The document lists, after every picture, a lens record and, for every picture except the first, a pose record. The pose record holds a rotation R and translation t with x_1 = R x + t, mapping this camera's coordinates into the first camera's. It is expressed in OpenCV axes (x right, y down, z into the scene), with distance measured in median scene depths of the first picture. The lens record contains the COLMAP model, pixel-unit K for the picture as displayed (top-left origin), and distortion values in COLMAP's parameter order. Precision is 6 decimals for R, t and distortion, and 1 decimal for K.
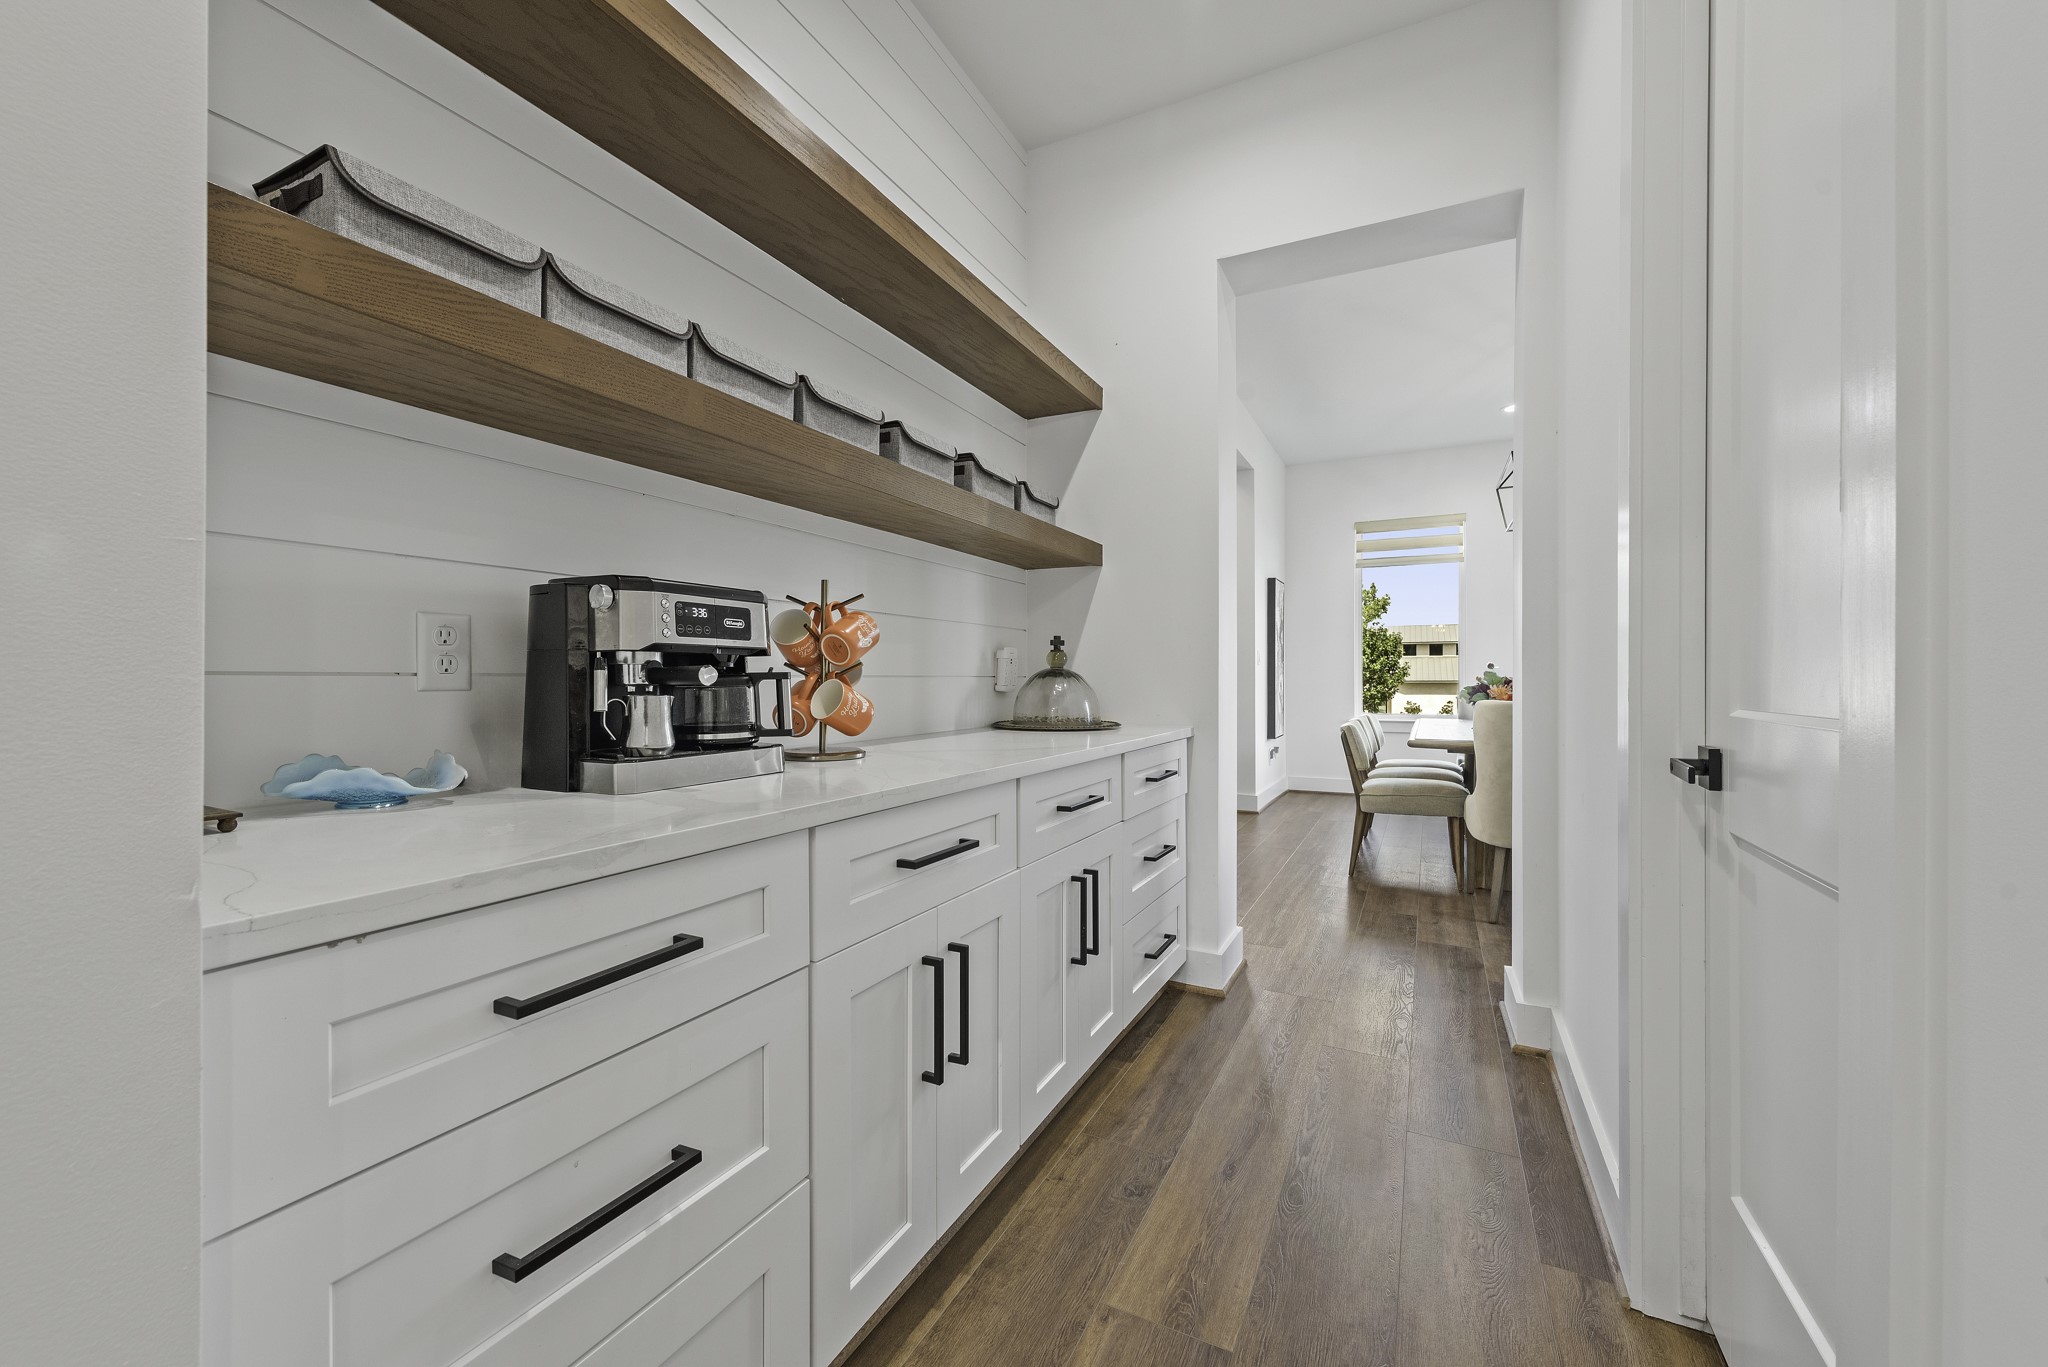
lens RADIAL K [[804.6, 0, 1030.8], [0, 804.6, 675.9], [0, 0, 1]] dist [0.014010, -0.004021]
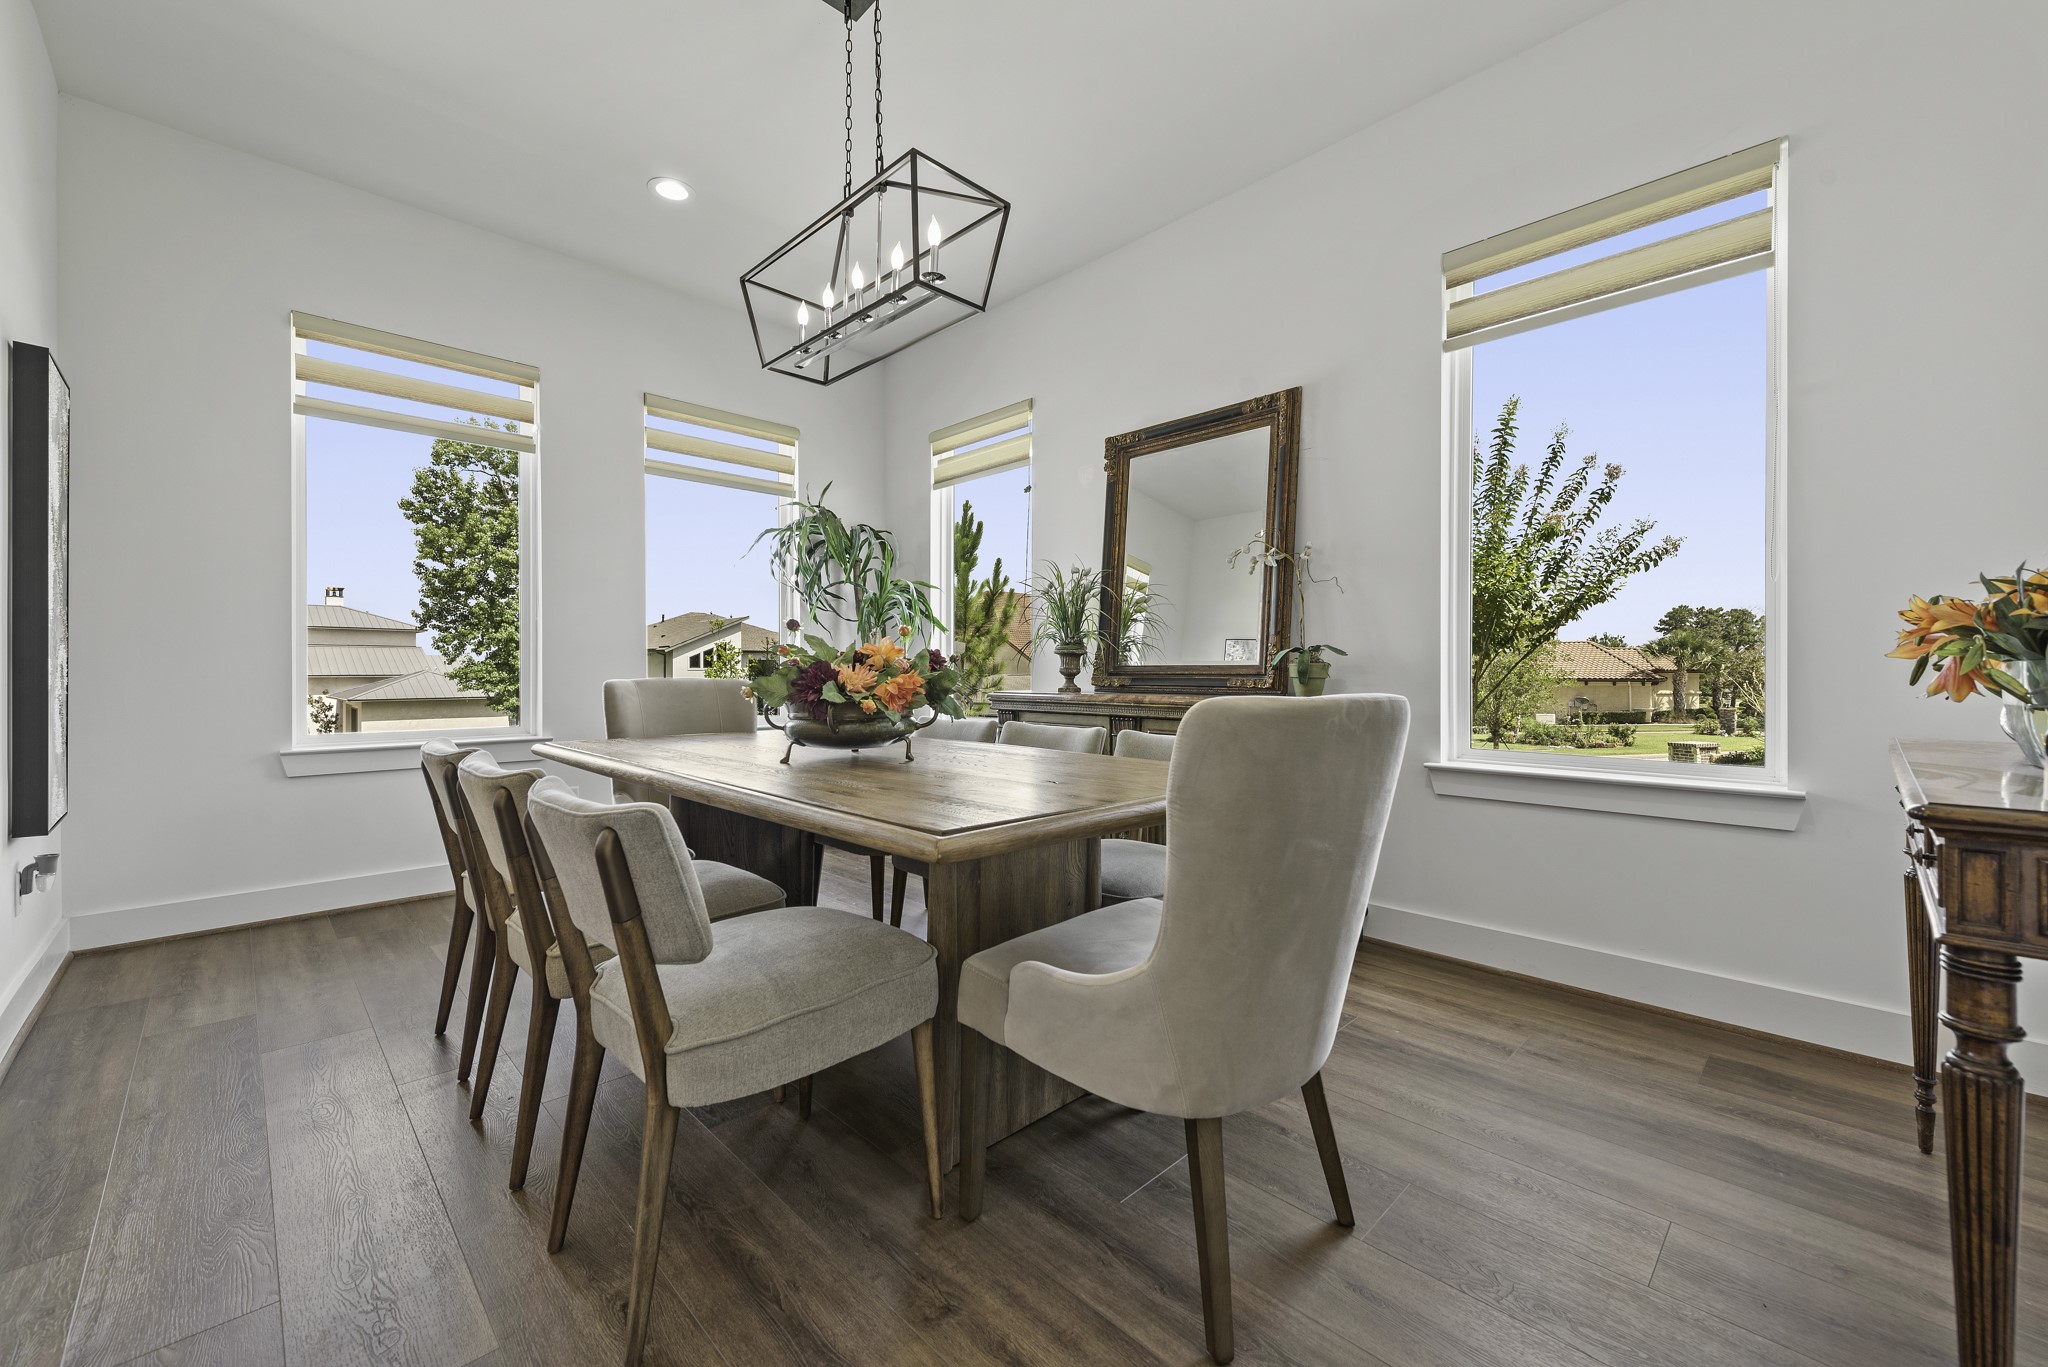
lens RADIAL K [[804.6, 0, 1008.8], [0, 804.6, 662.6], [0, 0, 1]] dist [0.014010, -0.004021]
pose [[0.320106, -0.003429, 0.947376, 0.104773], [-0.003804, 0.999981, 0.004905, 0.001567], [-0.947374, -0.005174, 0.320087, 0.494366]]
